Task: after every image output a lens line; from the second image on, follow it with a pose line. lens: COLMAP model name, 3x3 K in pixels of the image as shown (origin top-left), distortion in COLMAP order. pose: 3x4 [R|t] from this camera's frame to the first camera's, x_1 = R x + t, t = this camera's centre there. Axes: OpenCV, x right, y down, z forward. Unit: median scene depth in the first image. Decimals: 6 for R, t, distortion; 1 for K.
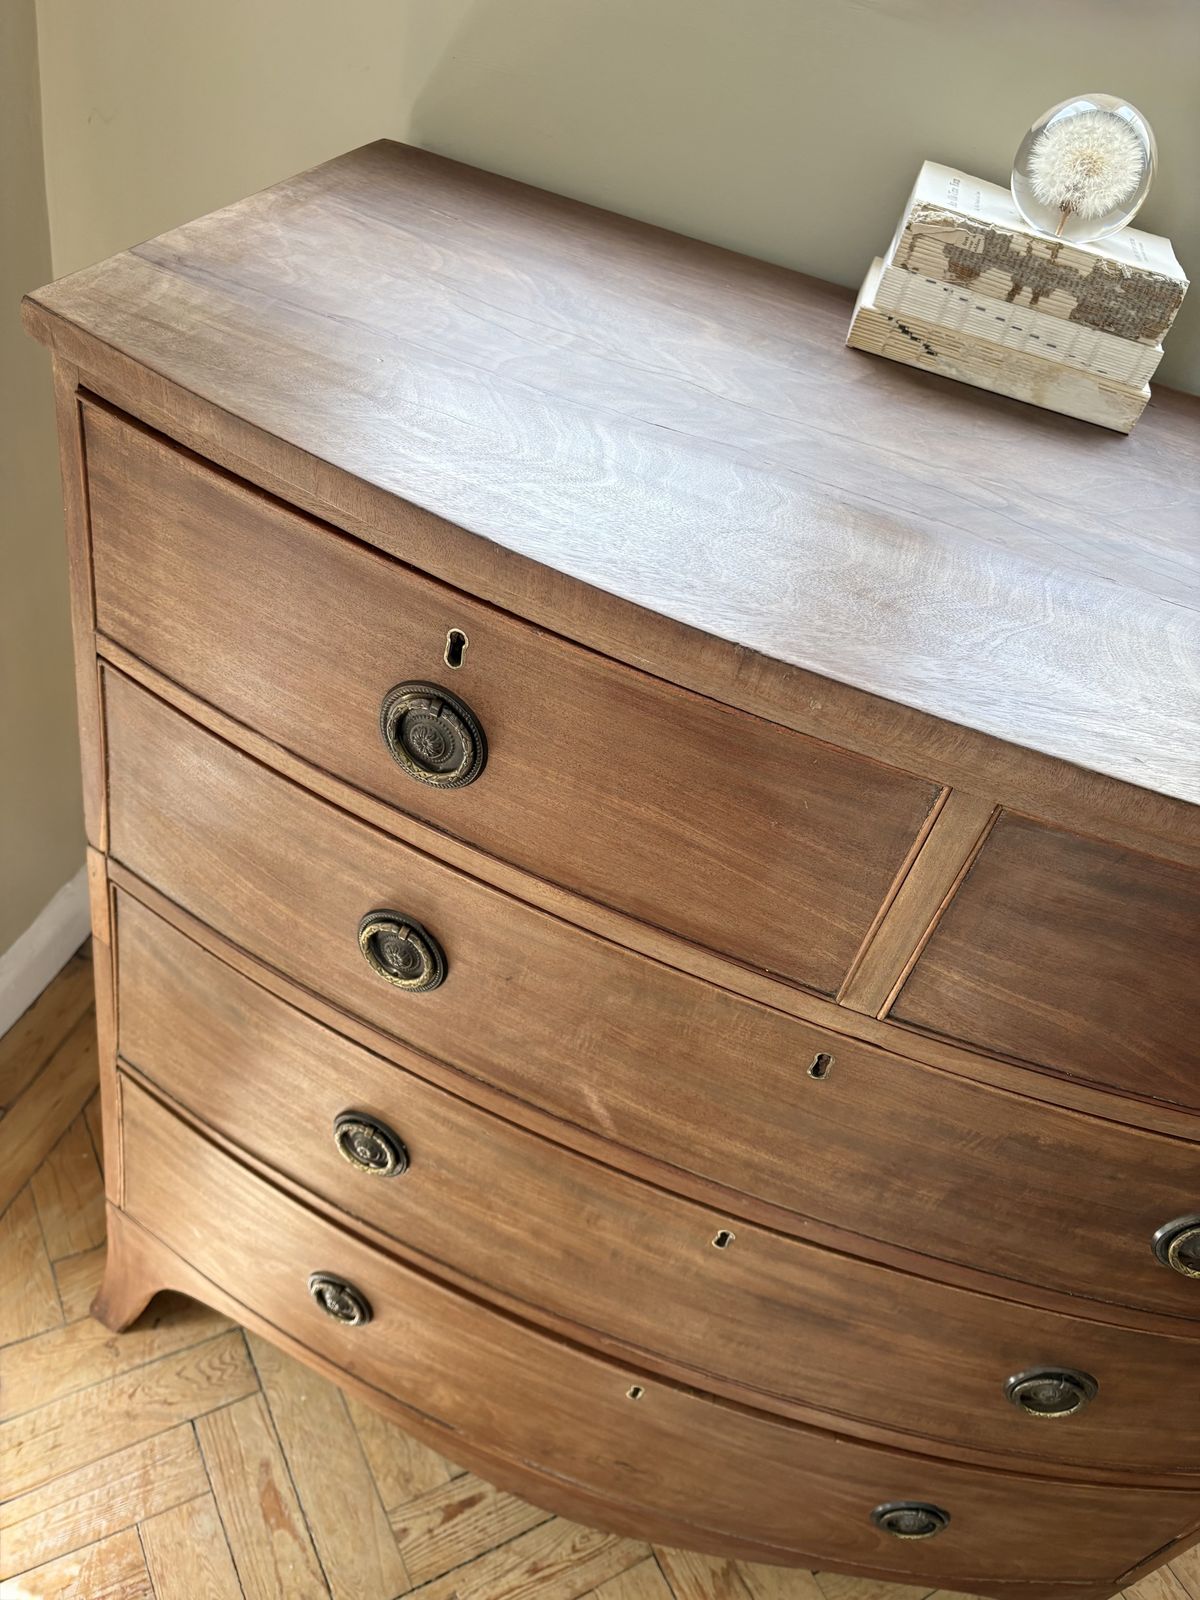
lens RADIAL K [[1214.2, 0, 592.6], [0, 1214.2, 796.5], [0, 0, 1]] dist [0.078924, -0.106398]
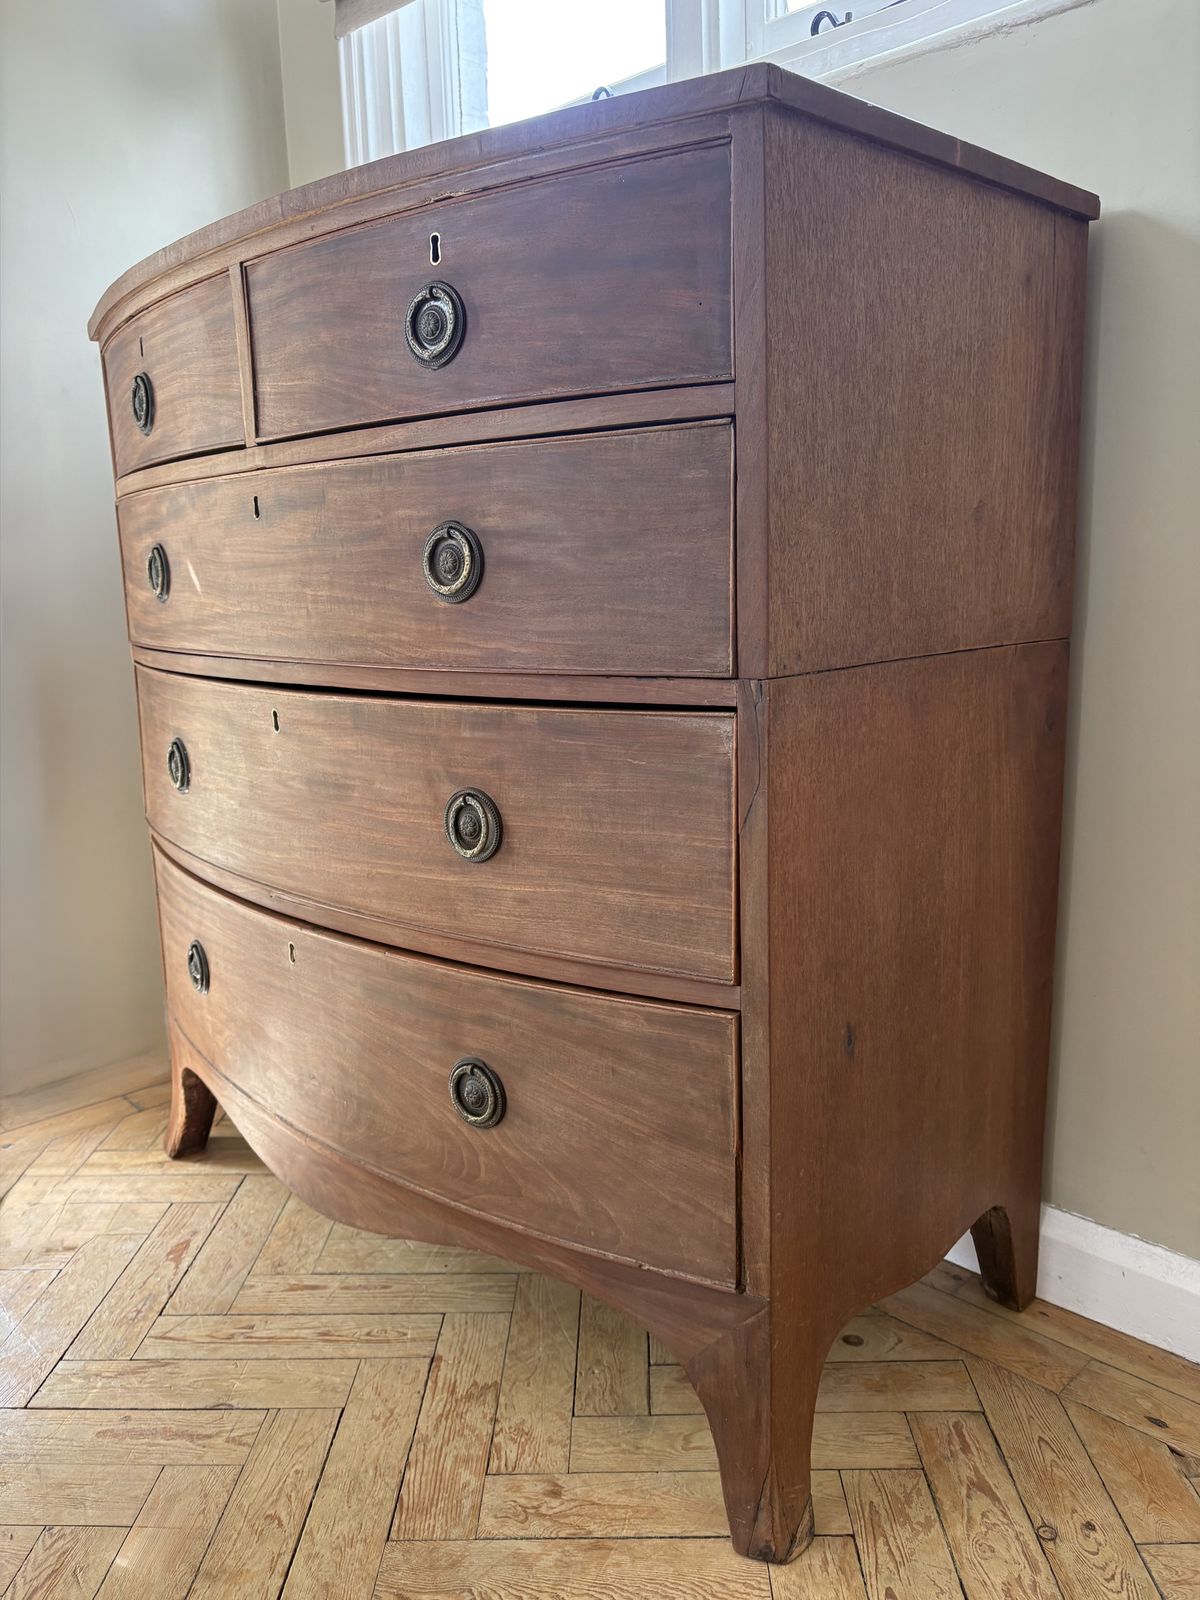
lens RADIAL K [[1209.4, 0, 600.0], [0, 1209.4, 803.6], [0, 0, 1]] dist [0.062289, -0.079654]
pose [[0.835656, -0.146073, -0.529473, 1.010490], [-0.164831, 0.852860, -0.495439, 0.946560], [0.523937, 0.501290, 0.688620, 0.232116]]
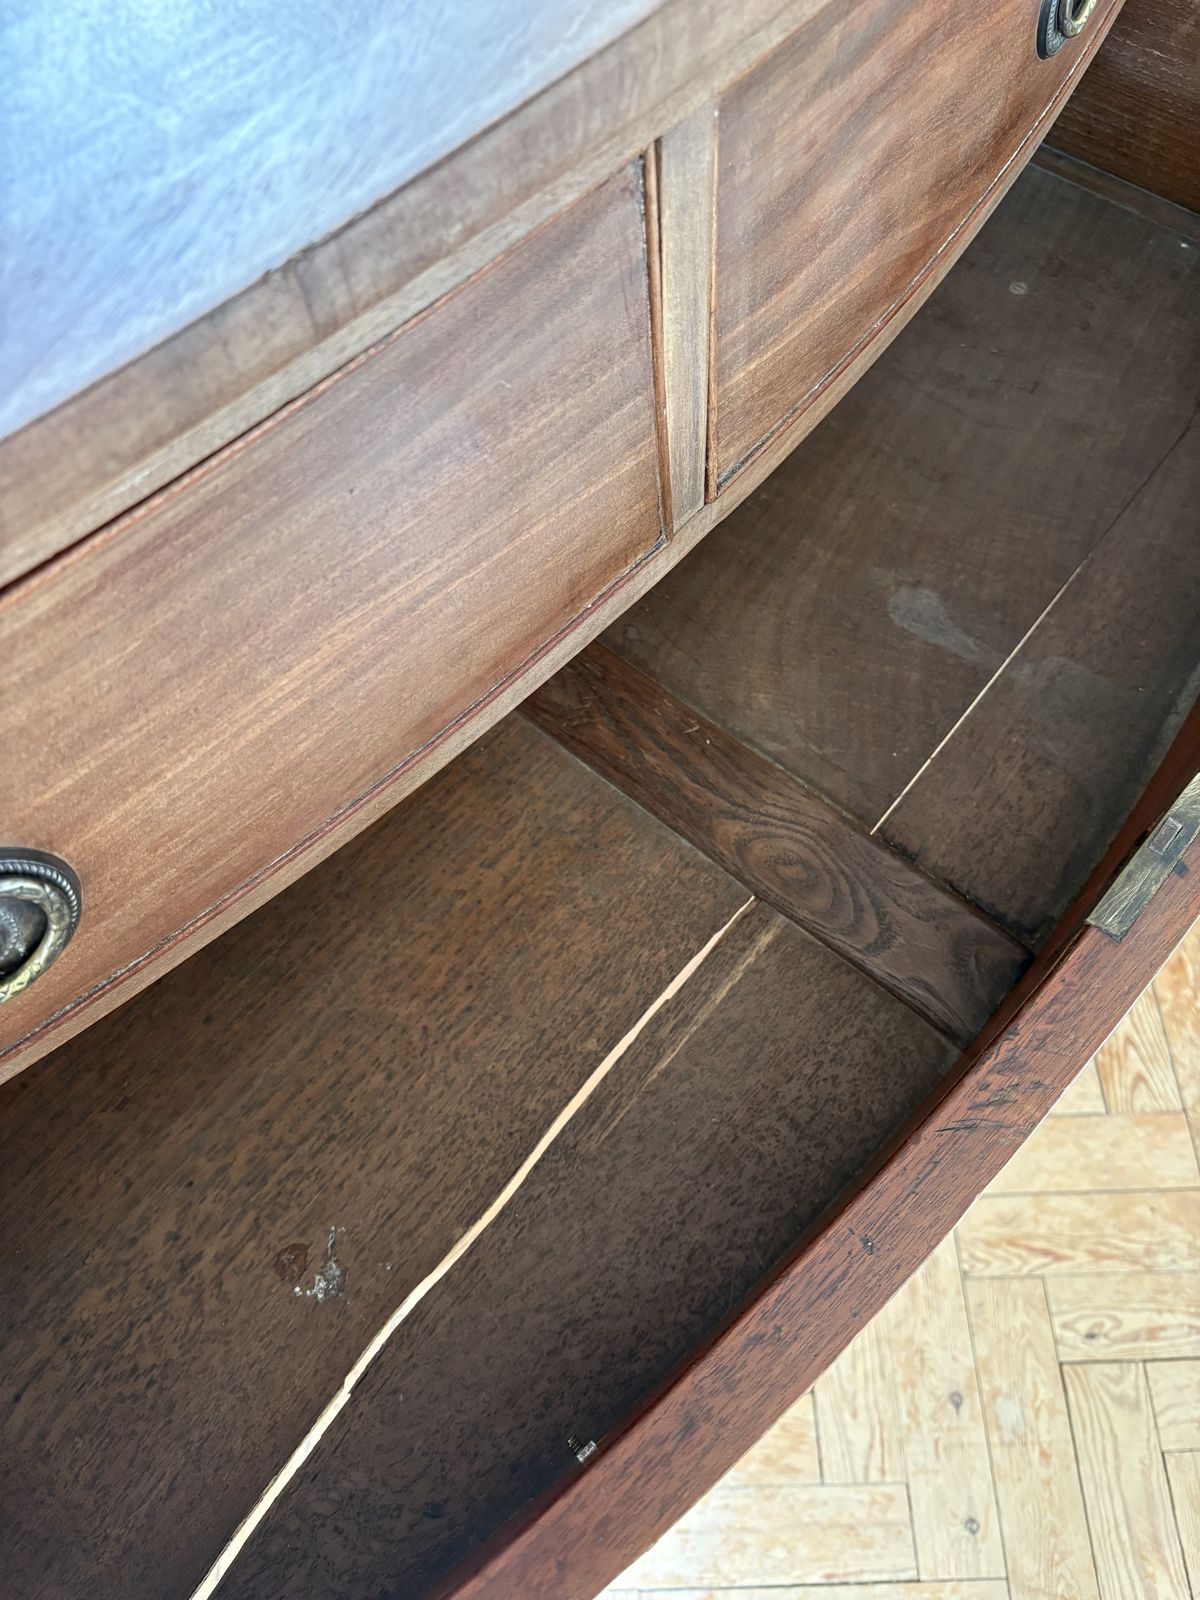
lens RADIAL K [[1239.5, 0, 594.0], [0, 1239.5, 799.2], [0, 0, 1]] dist [0.001051, -0.018757]
pose [[0.436462, -0.883754, 0.168762, -0.035281], [0.697644, 0.450871, 0.556784, -0.117057], [-0.568150, -0.125279, 0.813333, 0.324384]]
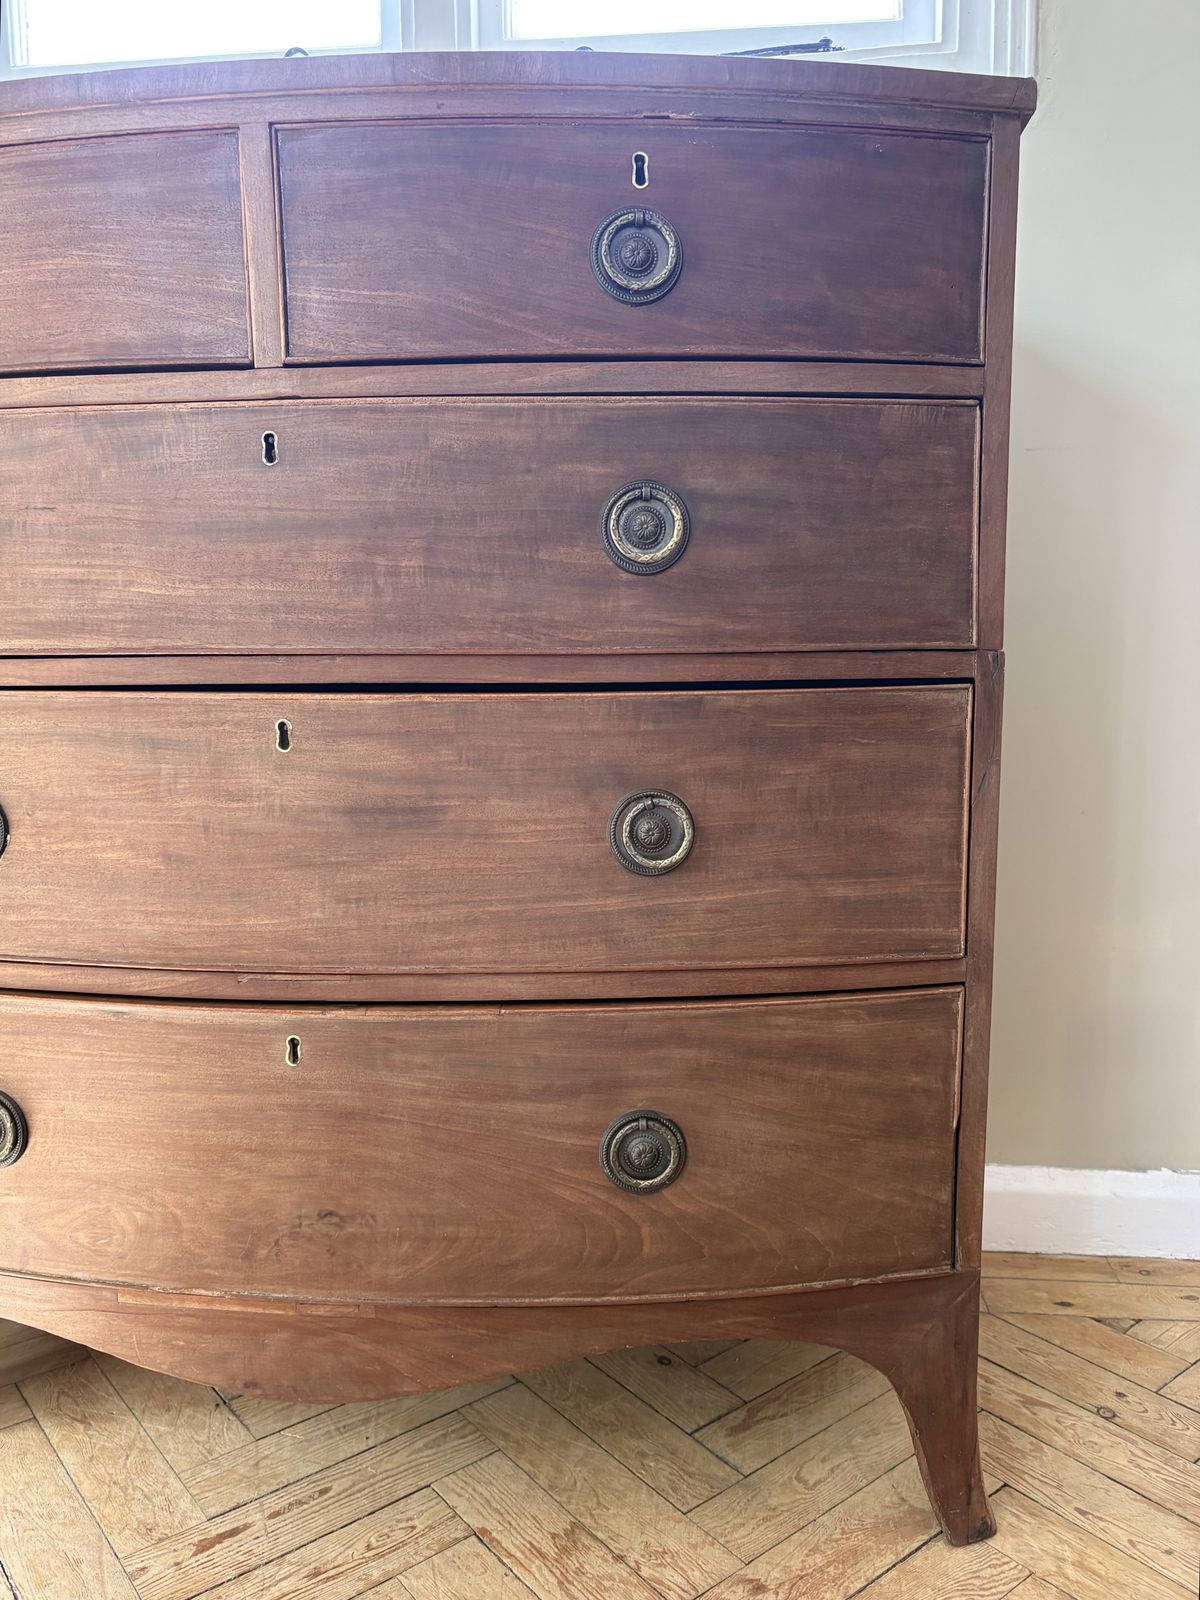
lens RADIAL K [[1243.8, 0, 594.3], [0, 1243.8, 804.4], [0, 0, 1]] dist [0.065051, -0.081771]
pose [[0.960331, -0.248213, 0.127104, 0.184361], [0.277664, 0.808862, -0.518309, 0.915041], [0.025842, 0.533040, 0.845695, 0.101242]]
